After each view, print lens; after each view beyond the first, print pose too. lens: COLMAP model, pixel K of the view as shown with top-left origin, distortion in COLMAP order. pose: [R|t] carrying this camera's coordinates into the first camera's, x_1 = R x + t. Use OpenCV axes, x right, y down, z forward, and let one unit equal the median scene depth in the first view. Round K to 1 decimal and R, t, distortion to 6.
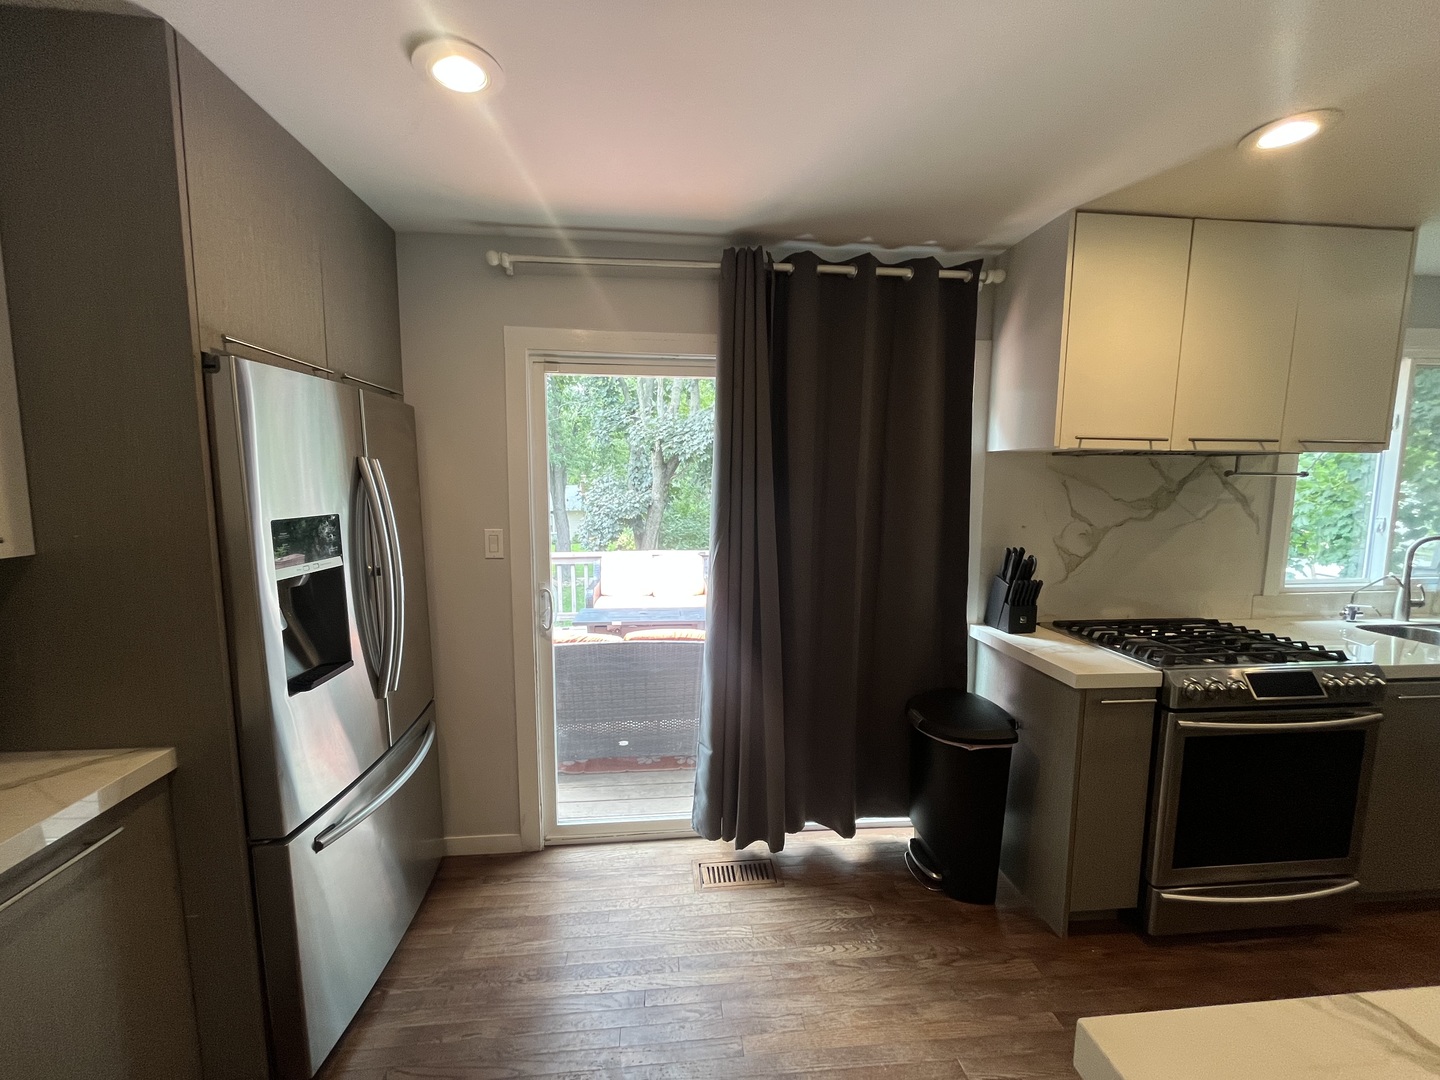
lens RADIAL K [[577.2, 0, 721.6], [0, 577.2, 551.8], [0, 0, 1]] dist [-0.002755, -0.000115]
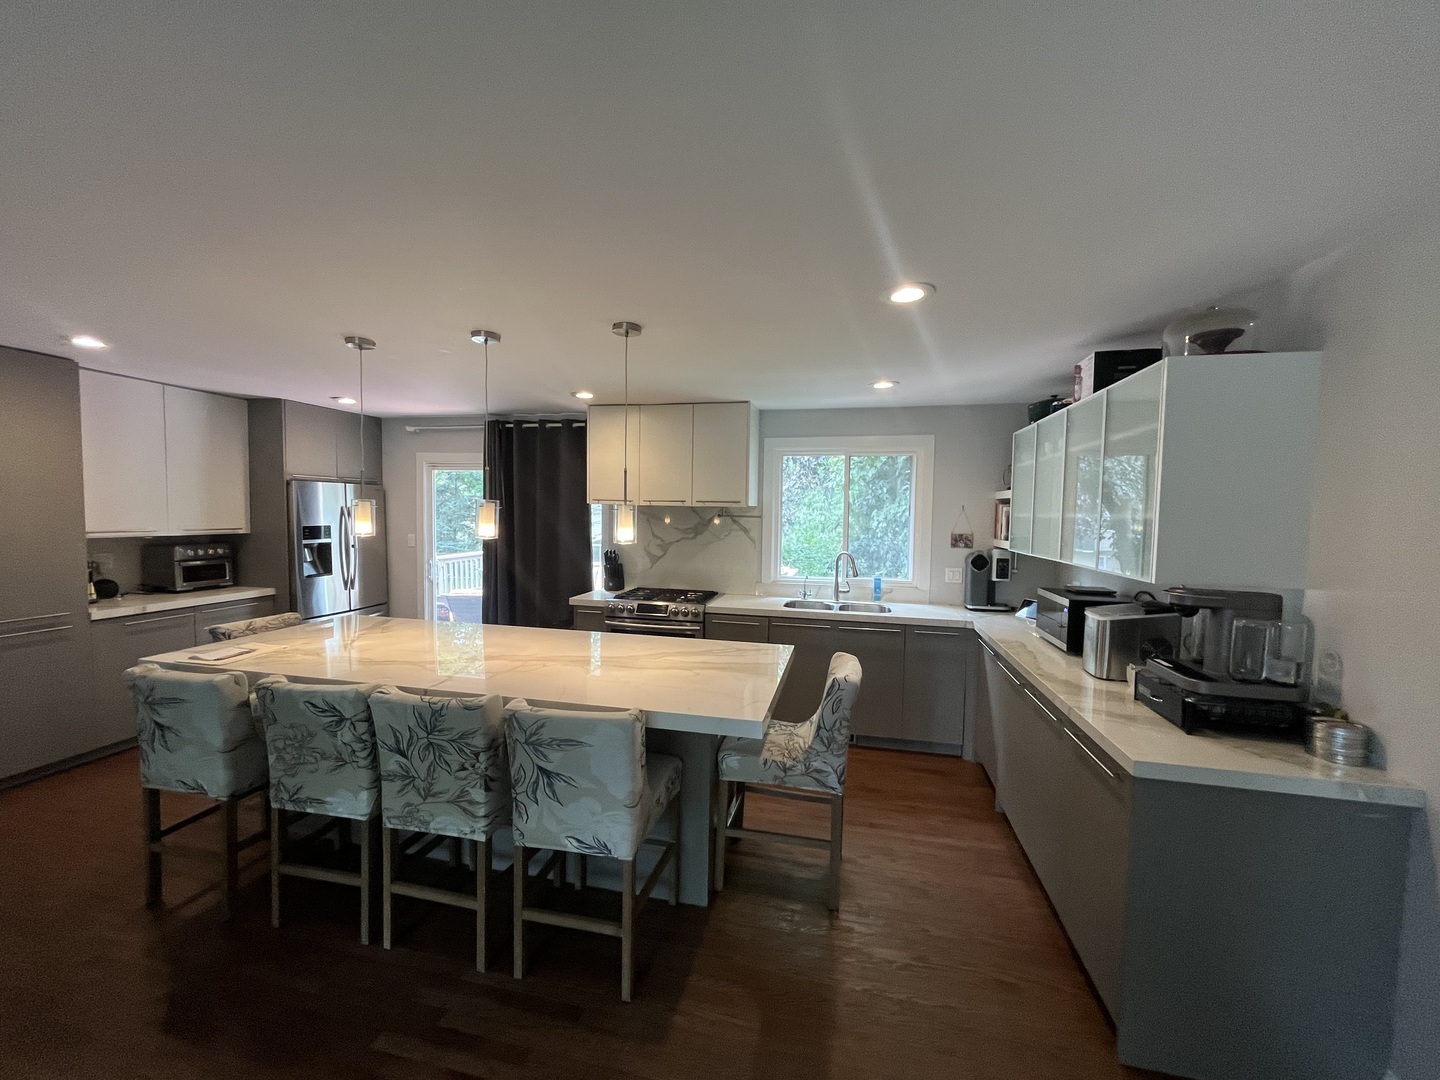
lens RADIAL K [[577.2, 0, 721.6], [0, 577.2, 551.8], [0, 0, 1]] dist [-0.002755, -0.000115]
pose [[0.949698, 0.033171, -0.311406, 1.629866], [-0.050258, 0.997630, -0.047003, 0.082293], [0.309109, 0.060289, 0.949114, -0.907949]]
